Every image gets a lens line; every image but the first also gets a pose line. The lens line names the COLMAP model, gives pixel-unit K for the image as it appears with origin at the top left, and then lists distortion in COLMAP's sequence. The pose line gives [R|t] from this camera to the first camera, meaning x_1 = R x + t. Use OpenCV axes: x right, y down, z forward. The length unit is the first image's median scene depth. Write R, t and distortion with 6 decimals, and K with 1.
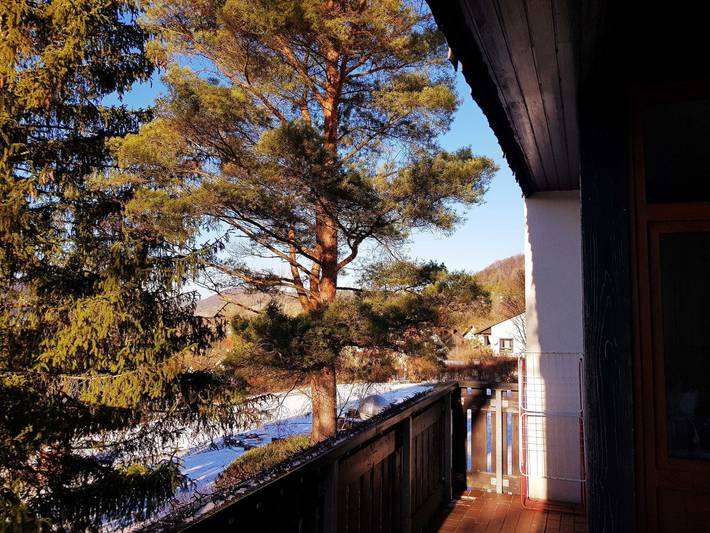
lens RADIAL K [[536.9, 0, 354.9], [0, 536.9, 256.1], [0, 0, 1]] dist [-0.003638, -0.002993]
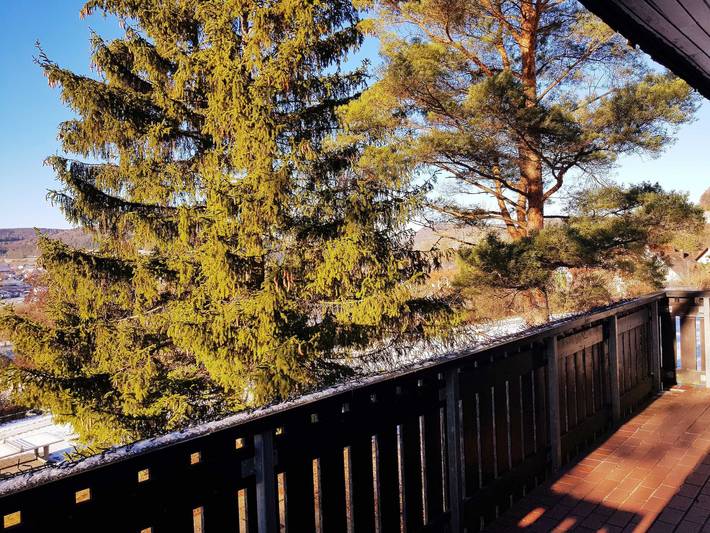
lens RADIAL K [[536.9, 0, 354.9], [0, 536.9, 256.1], [0, 0, 1]] dist [-0.003638, -0.002993]
pose [[0.930815, -0.049698, -0.362097, -0.000927], [0.093096, 0.990274, 0.103398, -0.008995], [0.353436, -0.129954, 0.926388, -0.141279]]
